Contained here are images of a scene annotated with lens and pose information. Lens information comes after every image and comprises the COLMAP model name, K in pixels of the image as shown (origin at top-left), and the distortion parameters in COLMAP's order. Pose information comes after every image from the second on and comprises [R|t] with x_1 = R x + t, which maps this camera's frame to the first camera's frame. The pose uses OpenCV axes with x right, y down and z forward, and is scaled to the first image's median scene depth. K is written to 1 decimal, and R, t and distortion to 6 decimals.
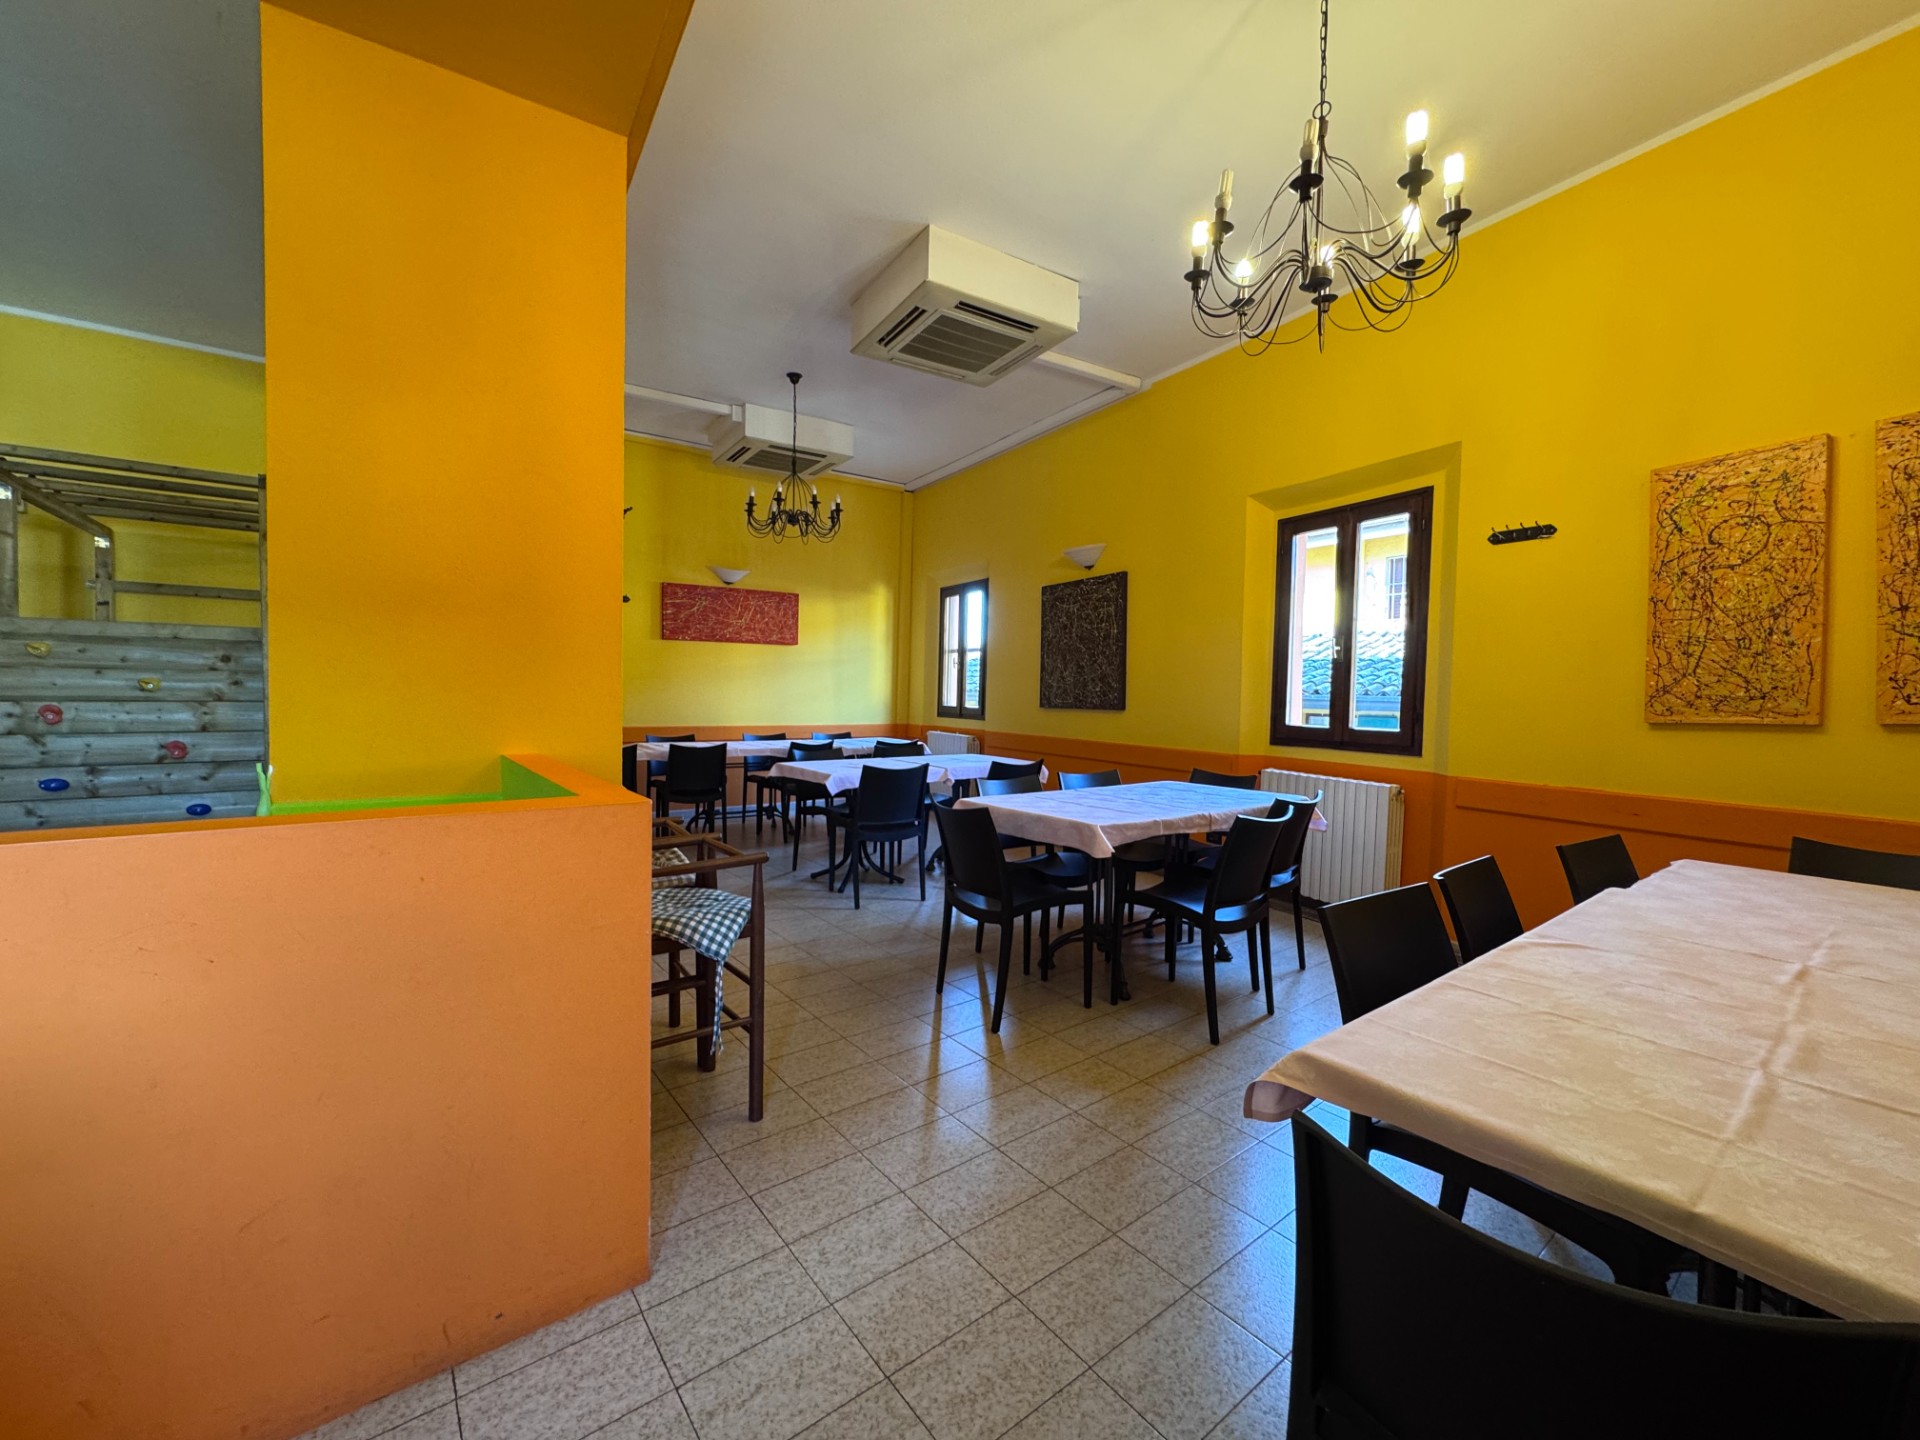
lens RADIAL K [[767.8, 0, 959.0], [0, 767.8, 724.2], [0, 0, 1]] dist [-0.005359, 0.000911]
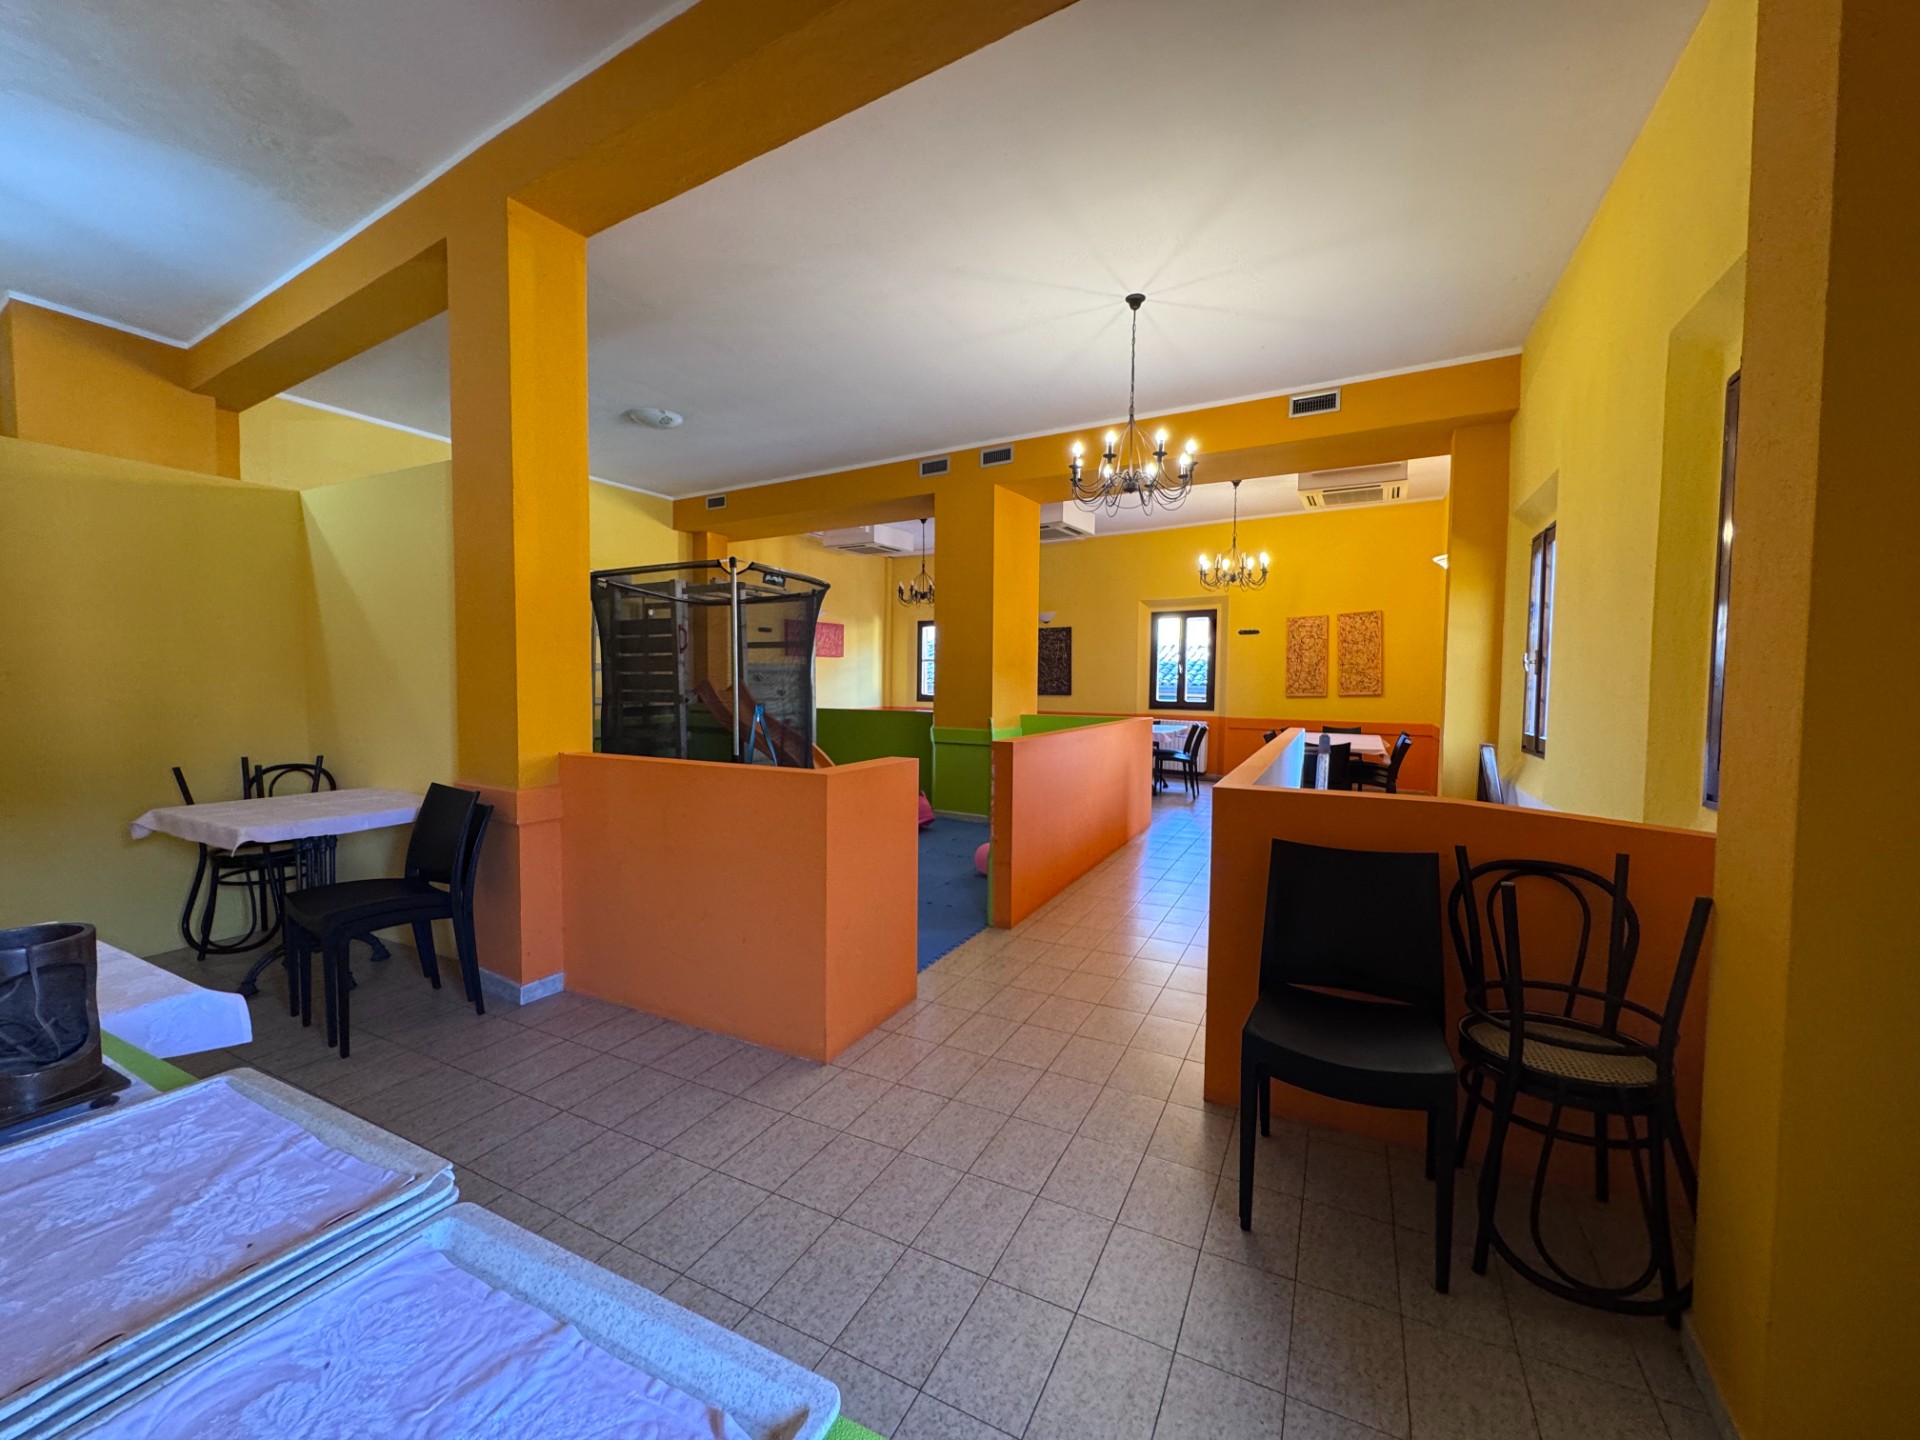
lens RADIAL K [[767.8, 0, 958.1], [0, 767.8, 721.0], [0, 0, 1]] dist [-0.005359, 0.000911]
pose [[0.908758, -0.030103, 0.416237, -1.191514], [0.023690, 0.999508, 0.020565, 0.001521], [-0.416651, -0.008827, 0.909023, -0.949527]]
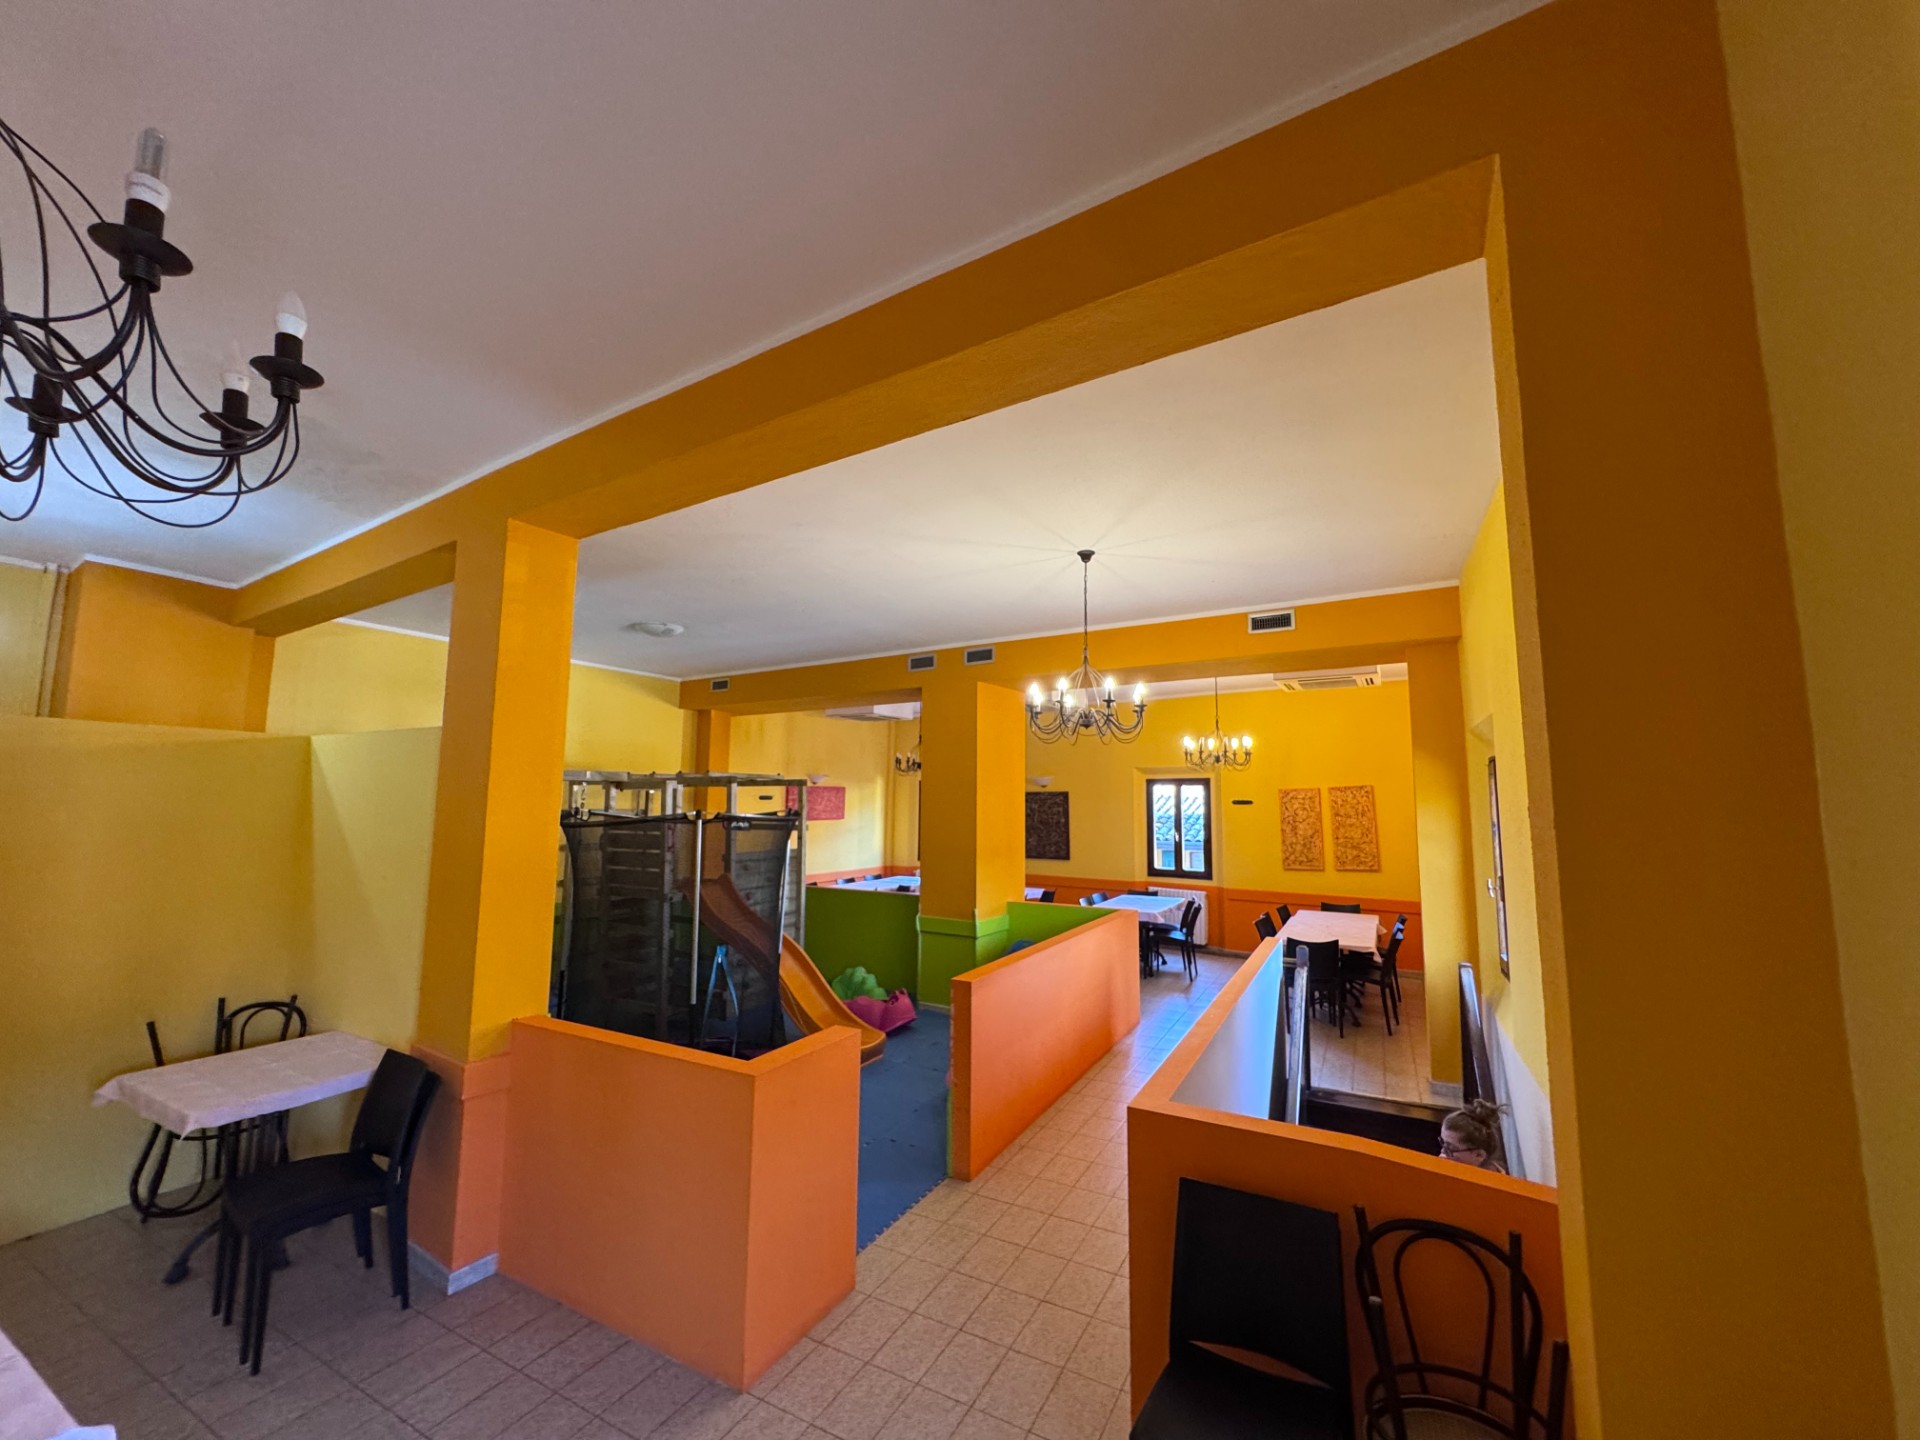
lens RADIAL K [[767.8, 0, 957.3], [0, 767.8, 722.9], [0, 0, 1]] dist [-0.005359, 0.000911]
pose [[0.919428, 0.032741, 0.391893, -1.136791], [0.023936, 0.990021, -0.138869, -0.135666], [-0.392529, 0.137060, 0.909470, -1.018695]]
